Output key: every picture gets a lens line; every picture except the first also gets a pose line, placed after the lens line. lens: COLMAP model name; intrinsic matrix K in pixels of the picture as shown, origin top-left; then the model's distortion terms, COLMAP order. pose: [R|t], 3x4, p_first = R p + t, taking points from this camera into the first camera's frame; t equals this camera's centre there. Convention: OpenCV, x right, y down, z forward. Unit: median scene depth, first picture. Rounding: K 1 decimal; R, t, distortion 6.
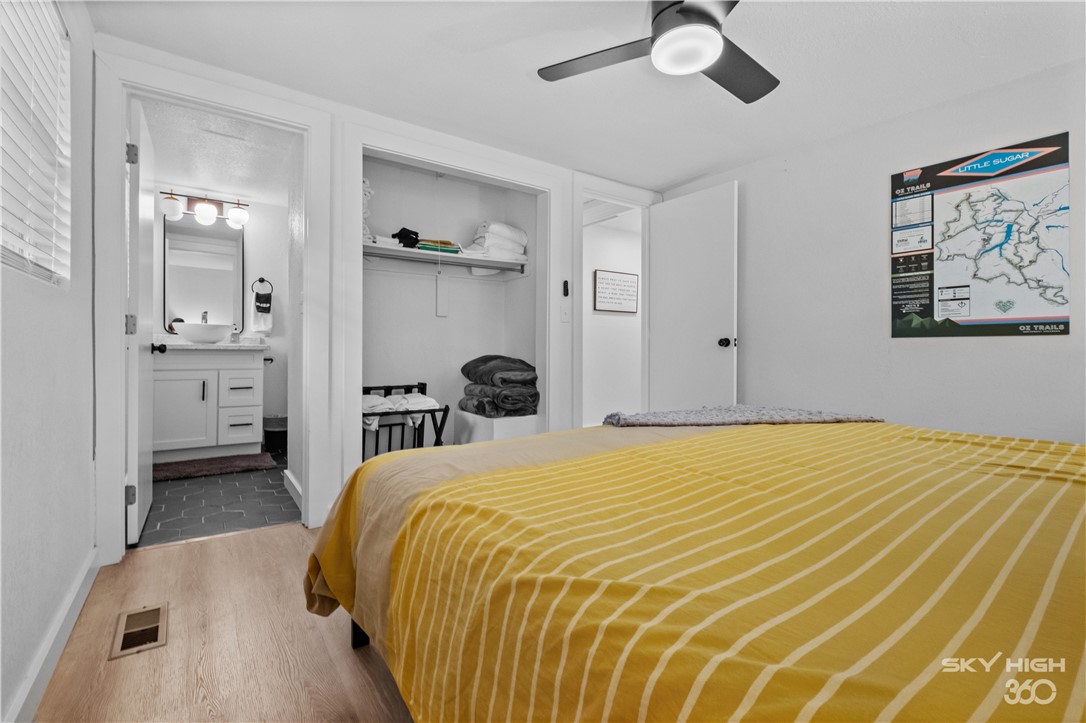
lens RADIAL K [[479.0, 0, 546.4], [0, 479.0, 346.7], [0, 0, 1]] dist [-0.001978, -0.003494]
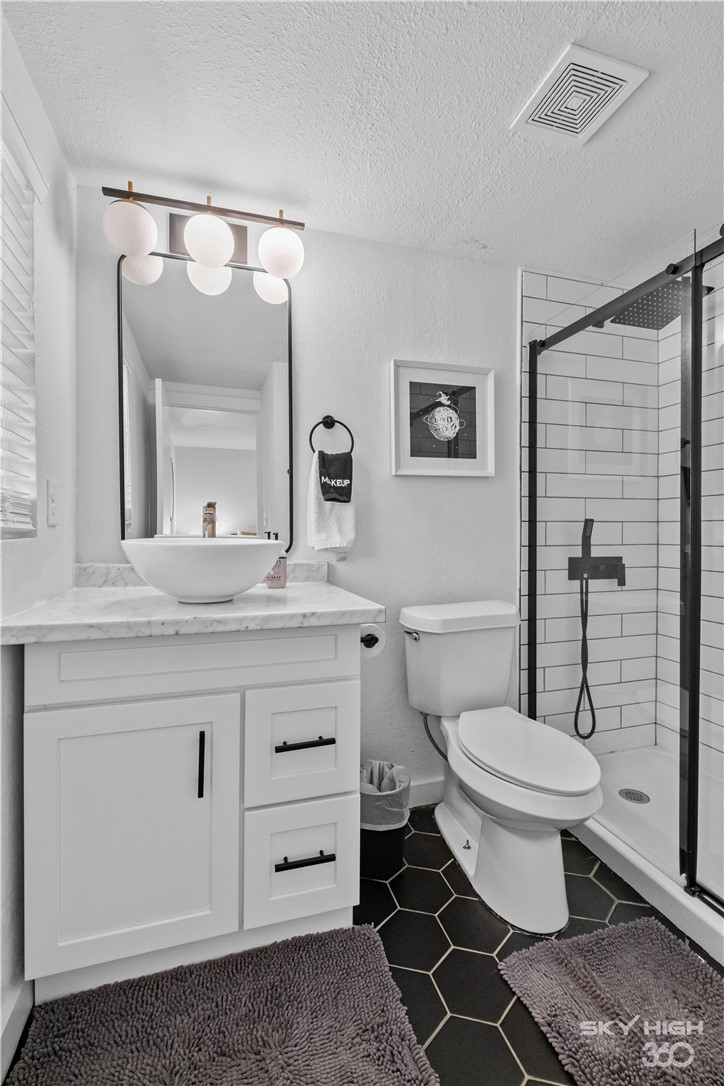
lens RADIAL K [[479.0, 0, 355.3], [0, 479.0, 534.2], [0, 0, 1]] dist [-0.001978, -0.003494]
pose [[0.937847, 0.001464, -0.347047, -0.442044], [0.003504, 0.999900, 0.013689, -0.049783], [0.347032, -0.014054, 0.937748, 0.637443]]
